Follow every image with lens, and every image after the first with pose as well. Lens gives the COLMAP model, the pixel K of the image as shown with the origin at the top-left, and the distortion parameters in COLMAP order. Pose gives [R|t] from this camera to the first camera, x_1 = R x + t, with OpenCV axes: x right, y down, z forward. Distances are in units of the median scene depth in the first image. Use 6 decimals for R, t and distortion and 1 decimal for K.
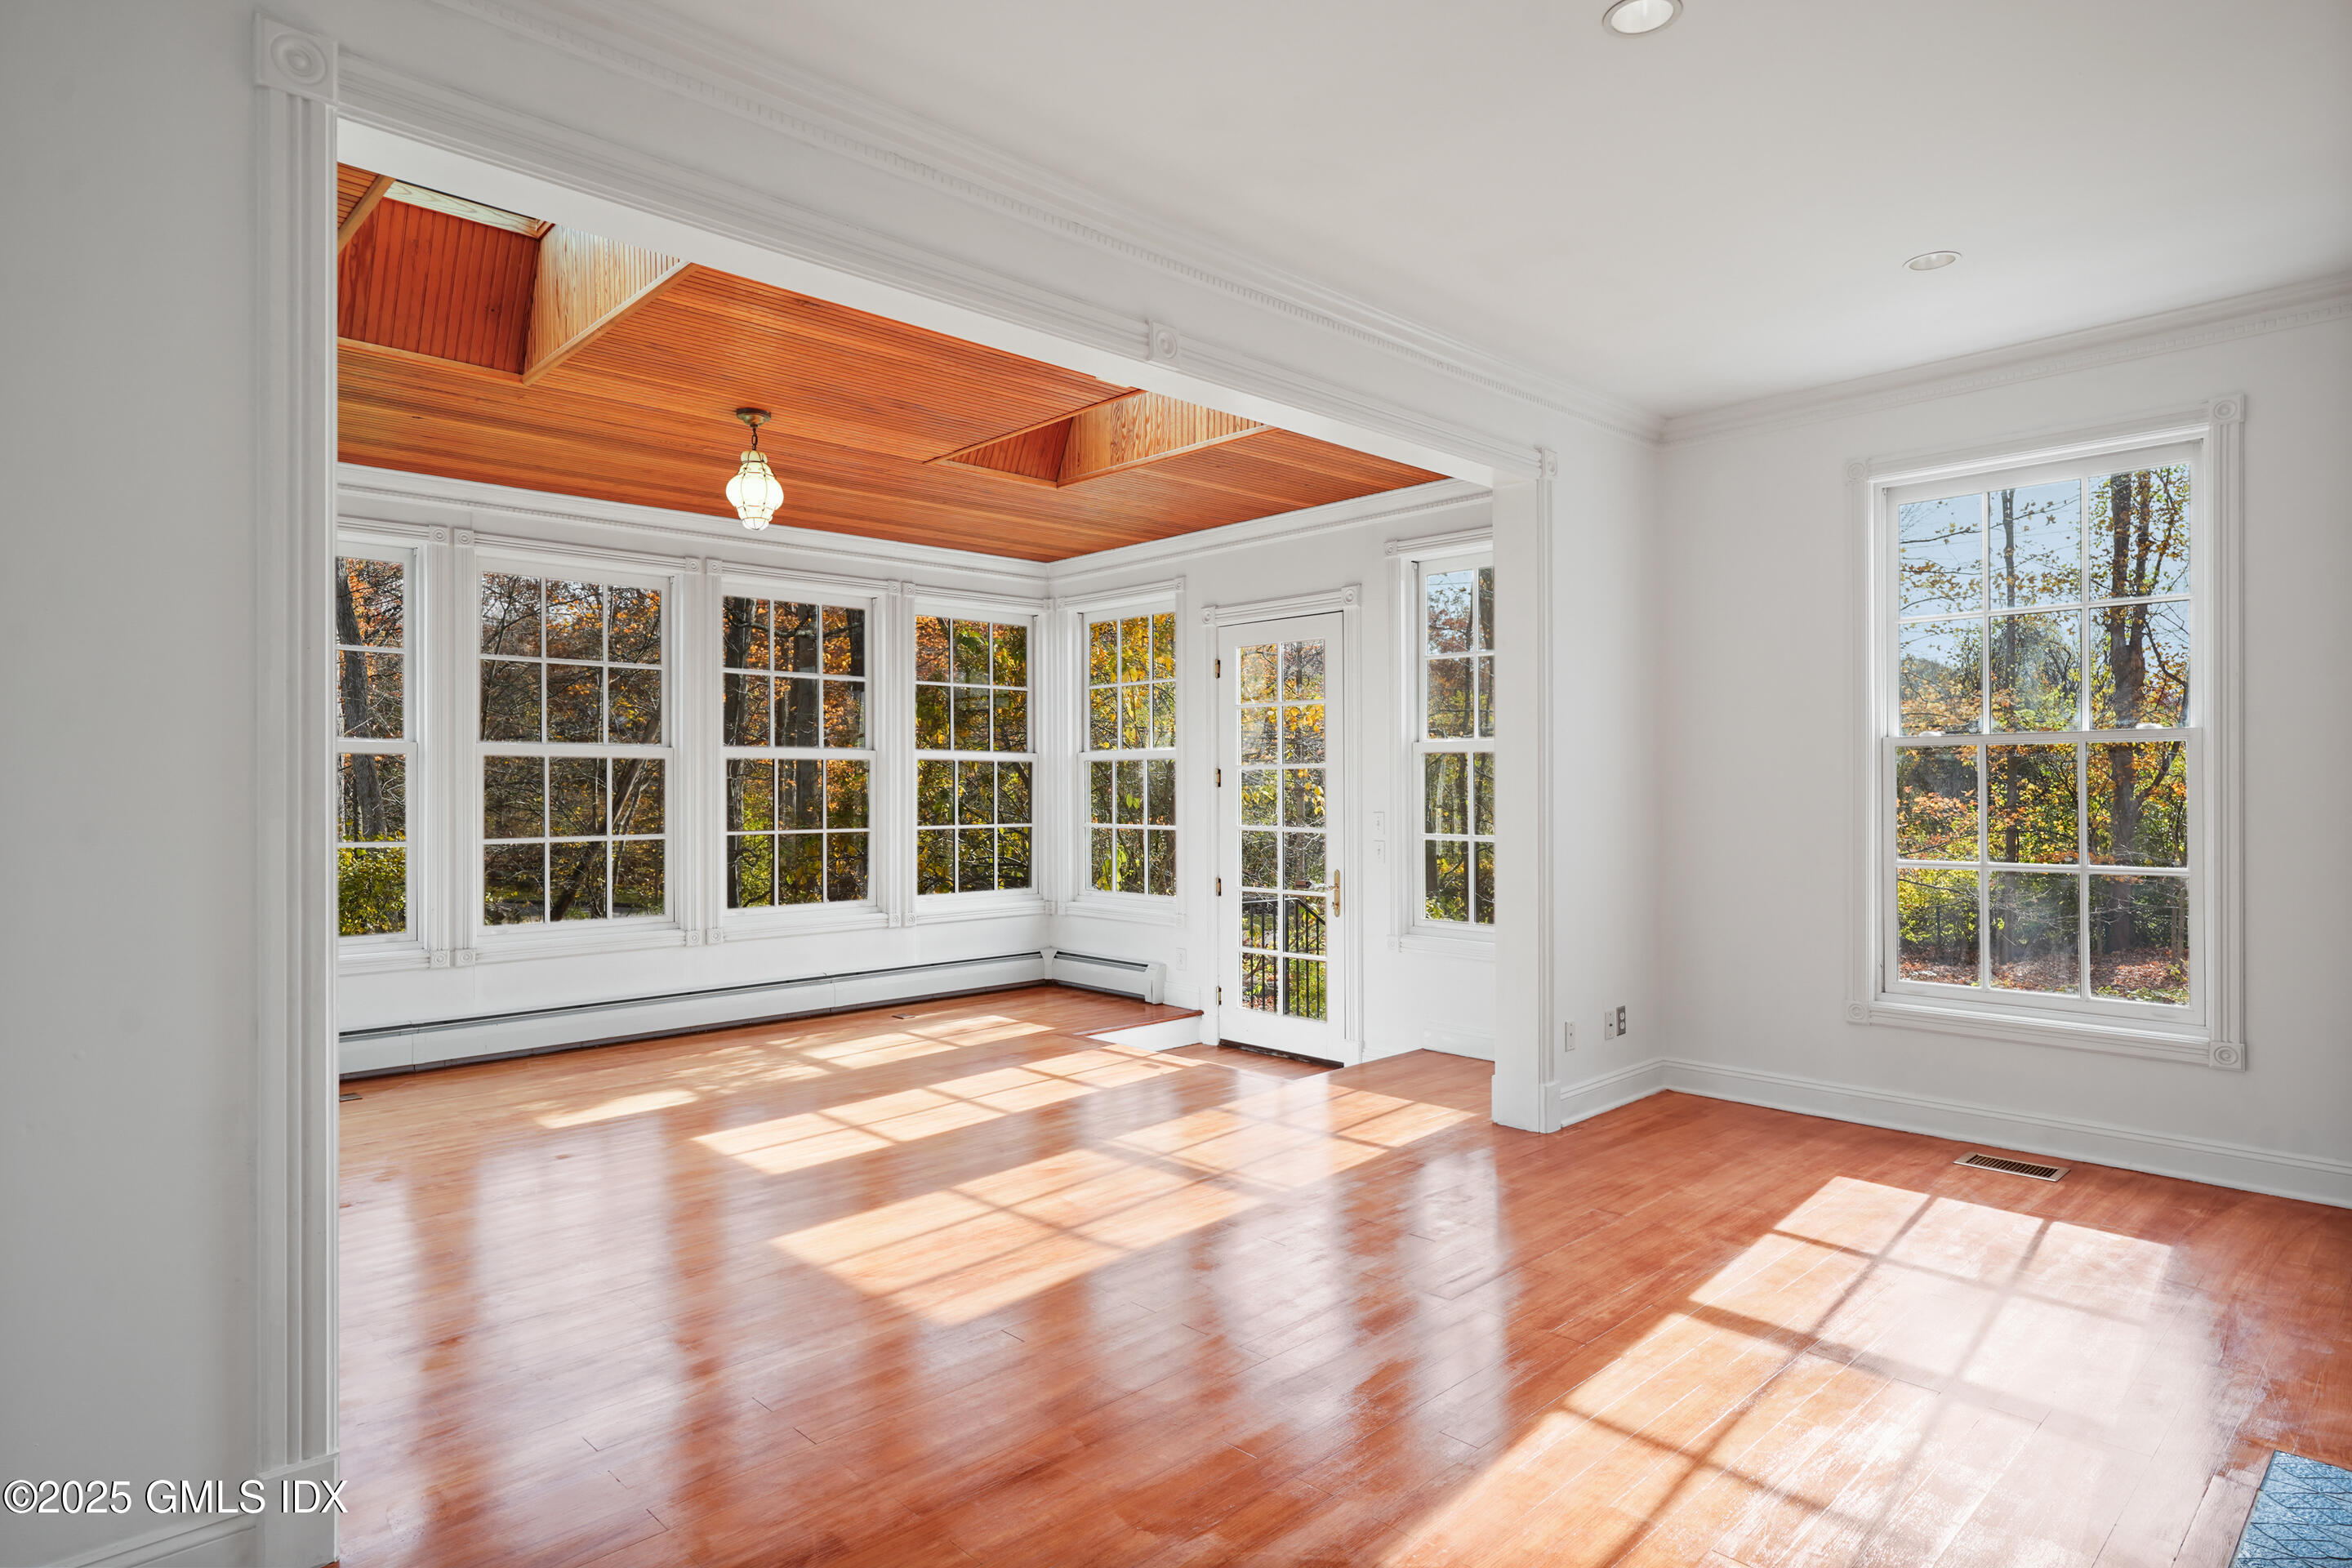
lens RADIAL K [[1301.6, 0, 1161.6], [0, 1301.6, 781.7], [0, 0, 1]] dist [-0.000740, -0.003749]
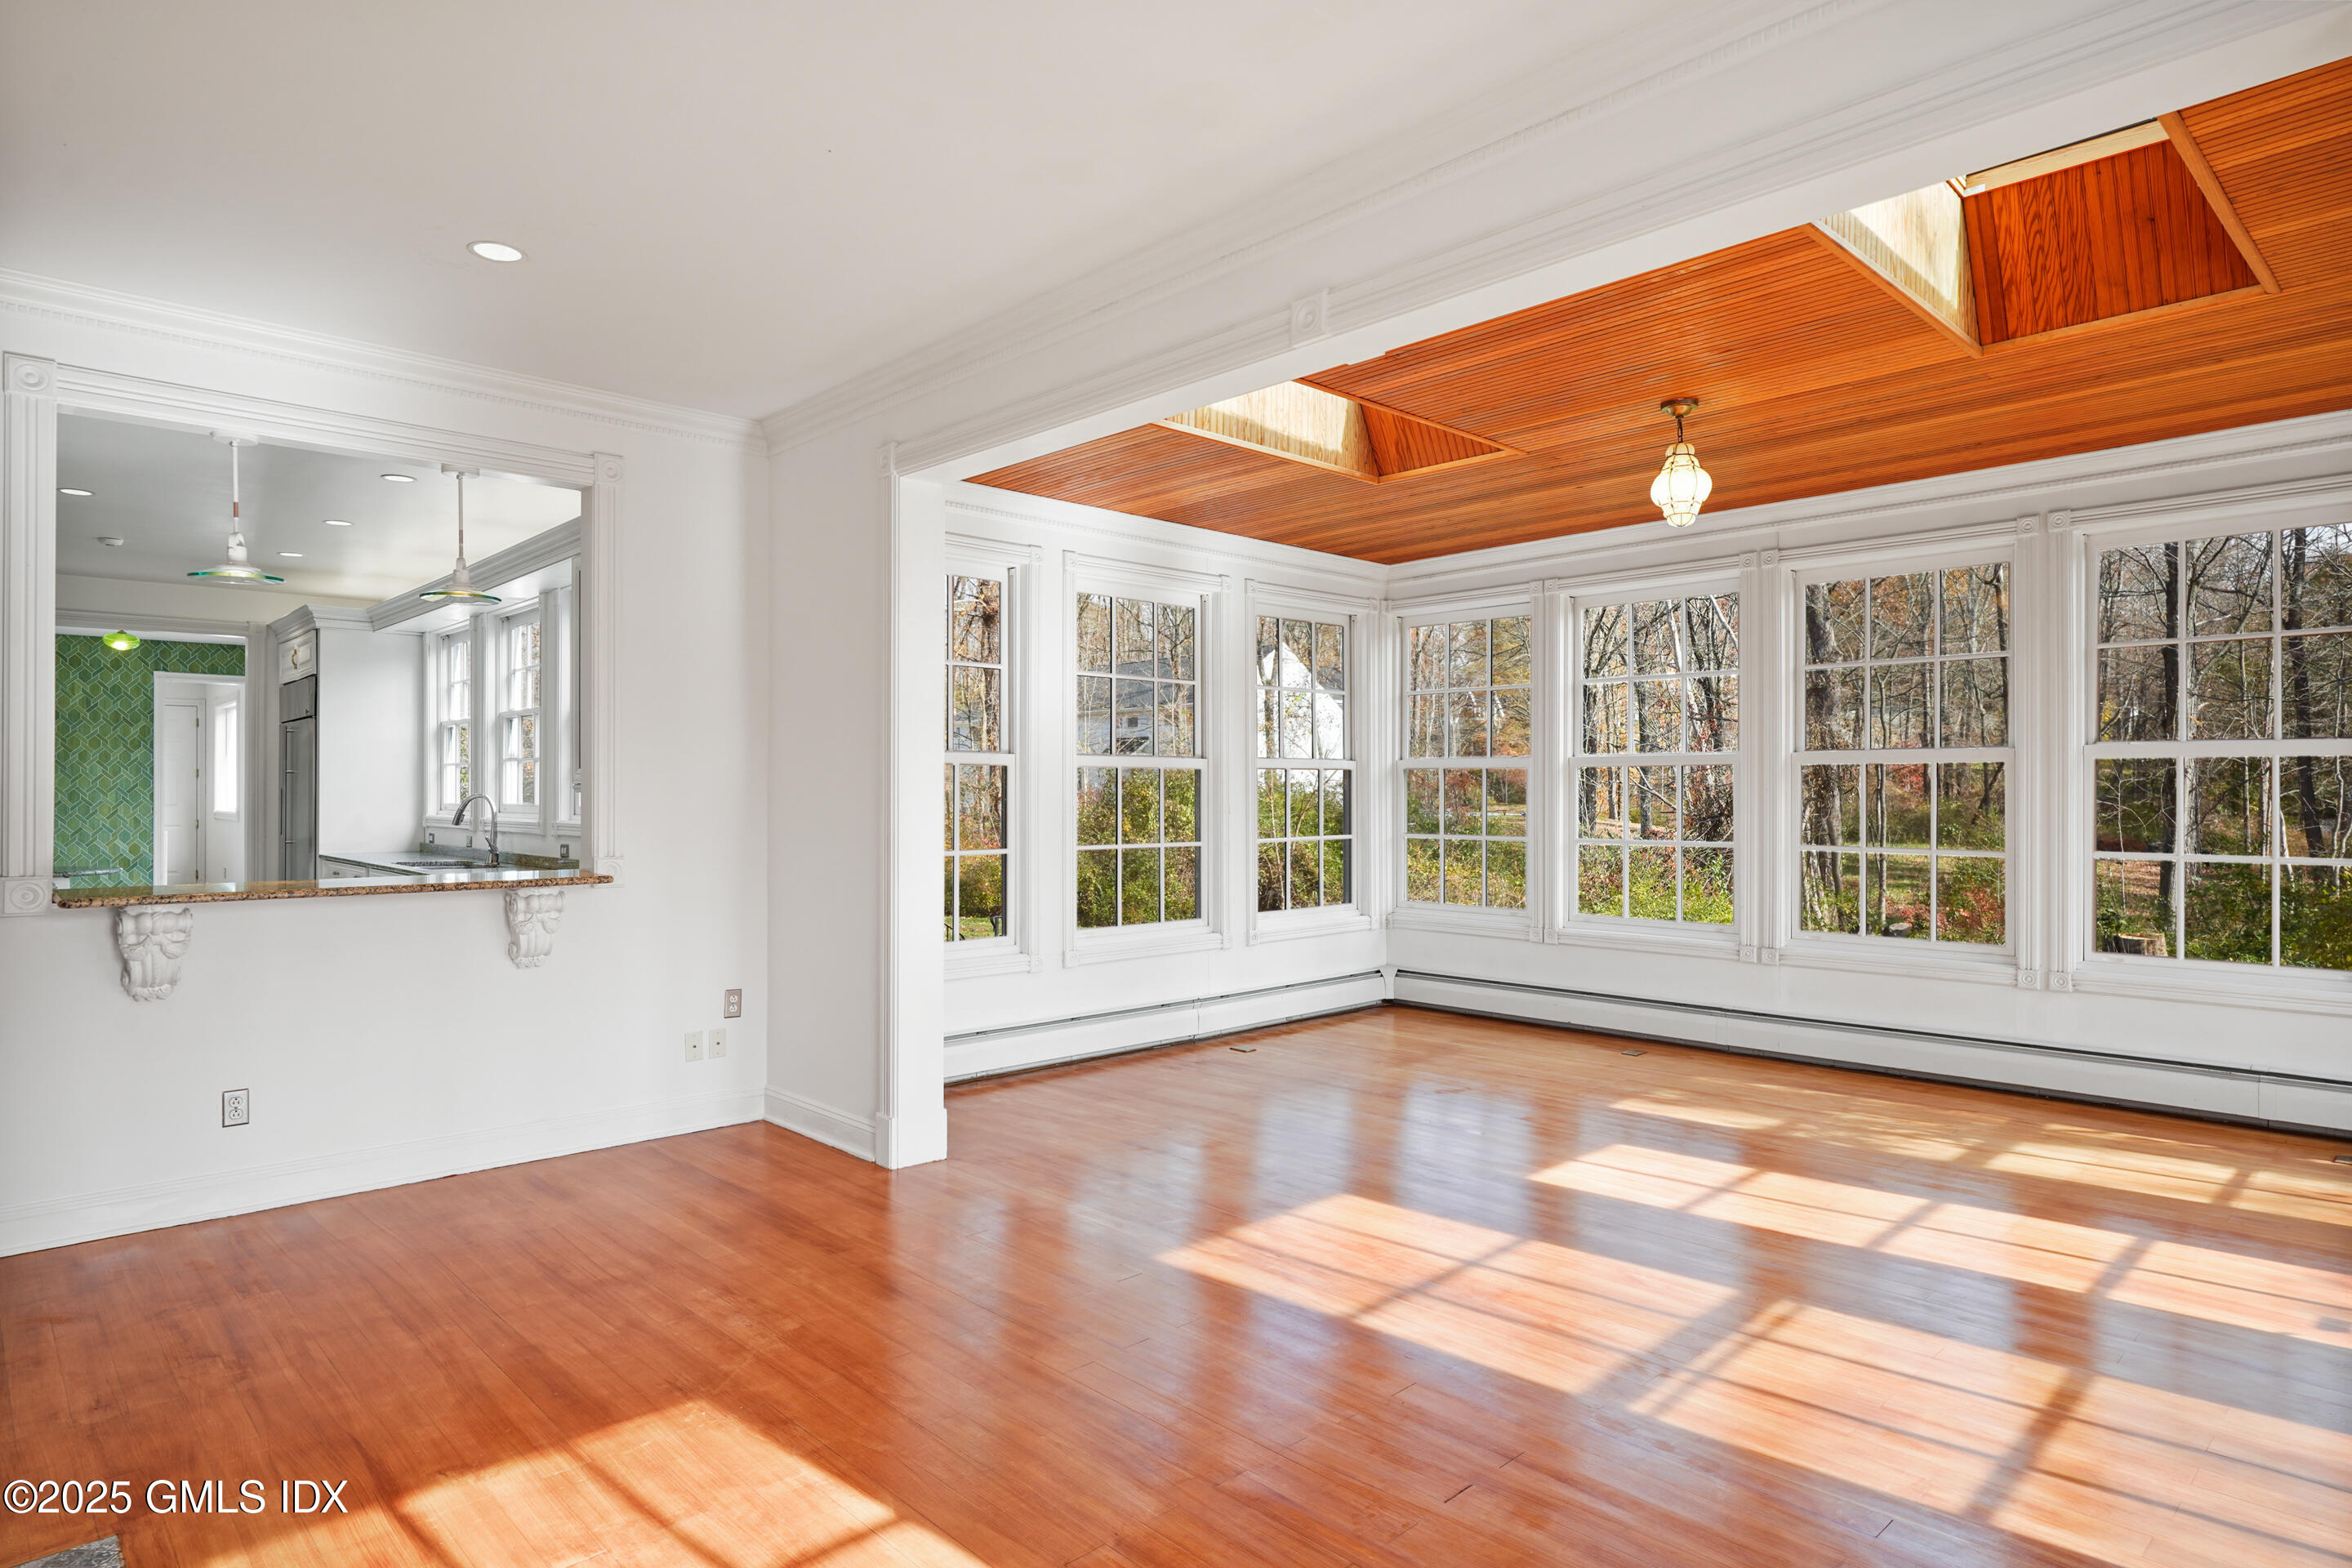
lens RADIAL K [[1301.6, 0, 1173.3], [0, 1301.6, 784.1], [0, 0, 1]] dist [-0.000740, -0.003749]
pose [[-0.001824, -0.001032, -0.999998, 0.478411], [0.006010, 0.999981, -0.001043, -0.005663], [0.999980, -0.006012, -0.001818, 0.477661]]
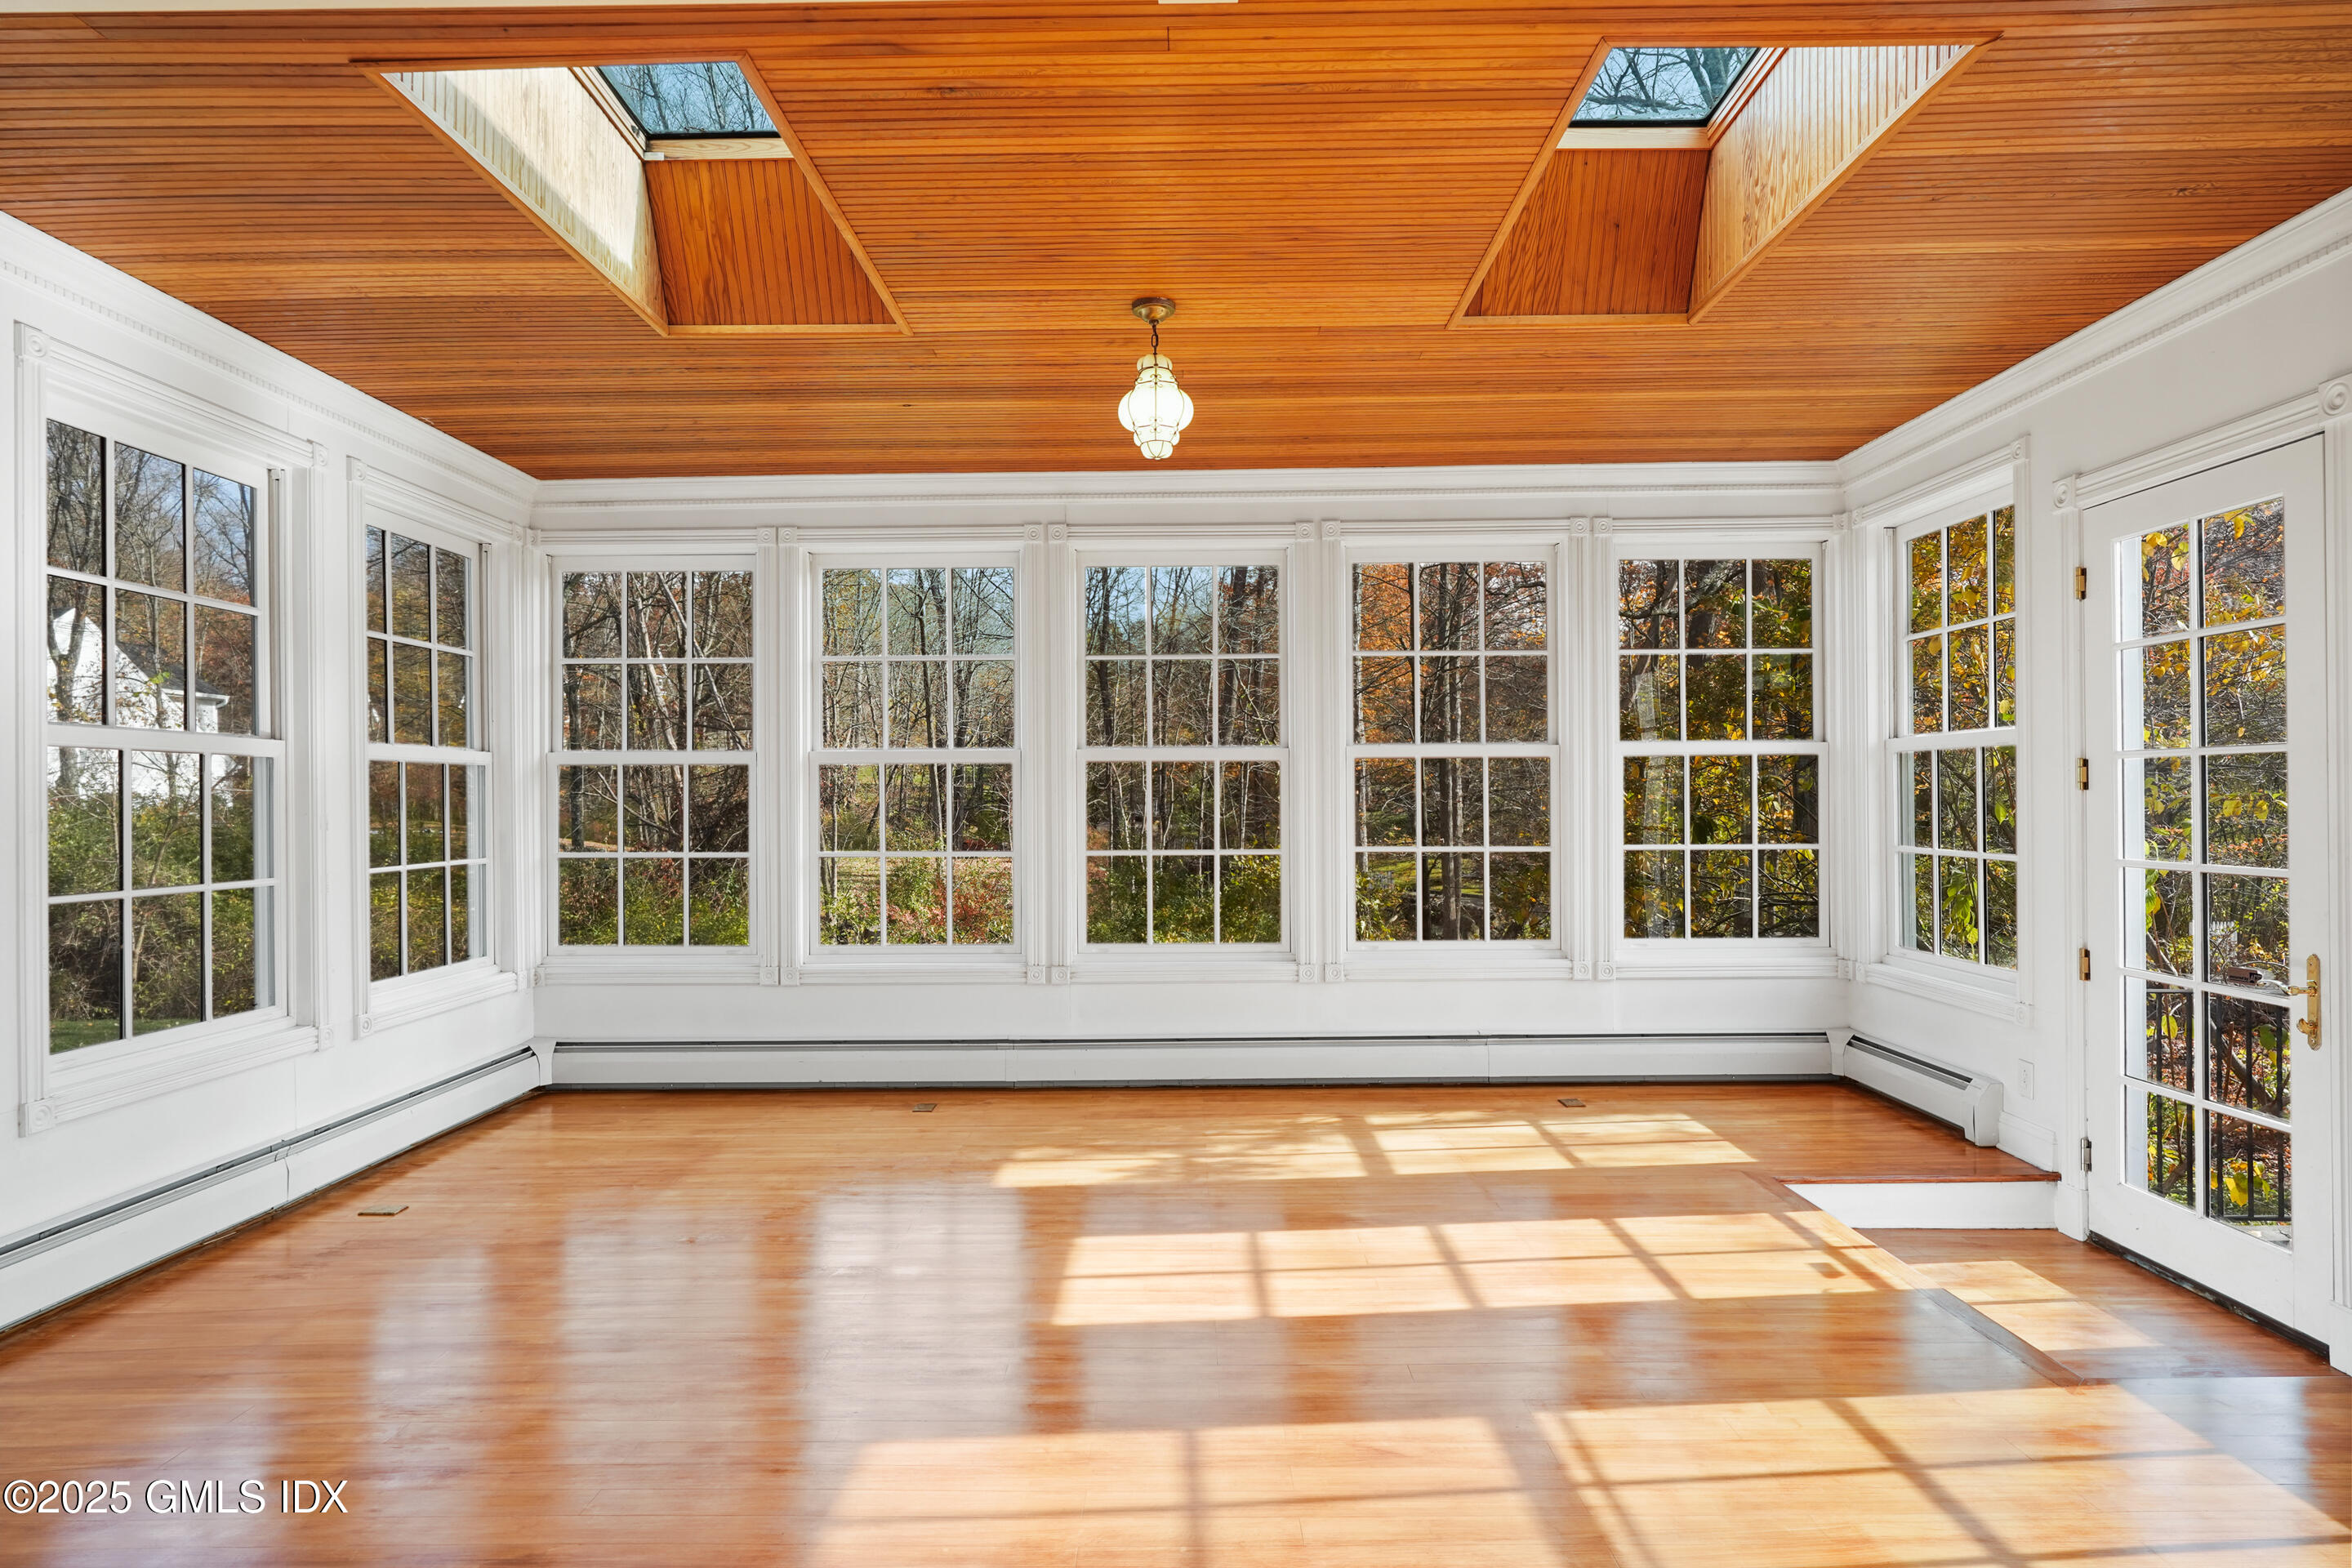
lens RADIAL K [[1301.6, 0, 1170.9], [0, 1301.6, 790.9], [0, 0, 1]] dist [-0.000740, -0.003749]
pose [[0.717568, -0.006236, -0.696461, 0.169946], [0.008093, 0.999967, -0.000615, 0.002051], [0.696442, -0.005195, 0.717594, 0.345403]]
